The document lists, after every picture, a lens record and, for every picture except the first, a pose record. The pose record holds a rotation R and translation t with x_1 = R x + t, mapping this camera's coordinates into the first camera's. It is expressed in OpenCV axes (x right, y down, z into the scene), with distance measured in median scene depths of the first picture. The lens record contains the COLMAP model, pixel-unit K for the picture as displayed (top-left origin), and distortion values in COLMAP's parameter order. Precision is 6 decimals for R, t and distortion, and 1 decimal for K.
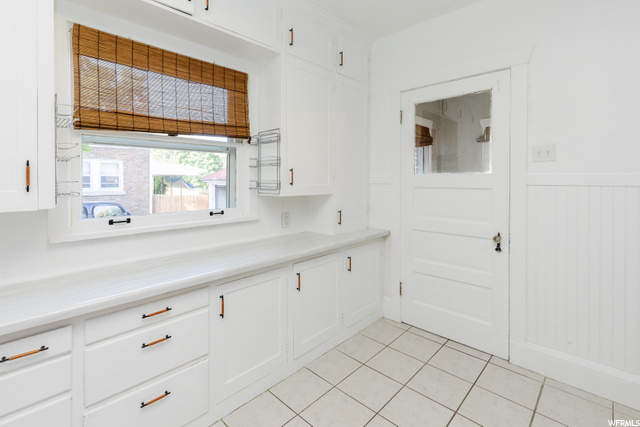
lens RADIAL K [[294.2, 0, 319.6], [0, 294.2, 179.7], [0, 0, 1]] dist [0.007731, -0.000234]
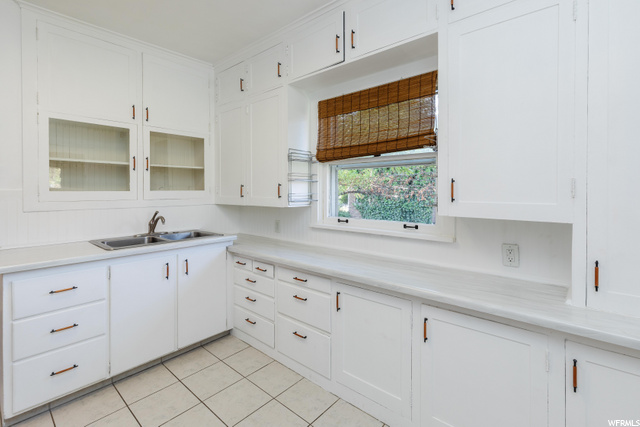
lens RADIAL K [[294.2, 0, 322.7], [0, 294.2, 191.9], [0, 0, 1]] dist [0.007731, -0.000234]
pose [[0.069276, 0.001709, -0.997596, 0.734981], [-0.006683, 0.999977, 0.001249, -0.004405], [0.997575, 0.006580, 0.069285, 0.757552]]
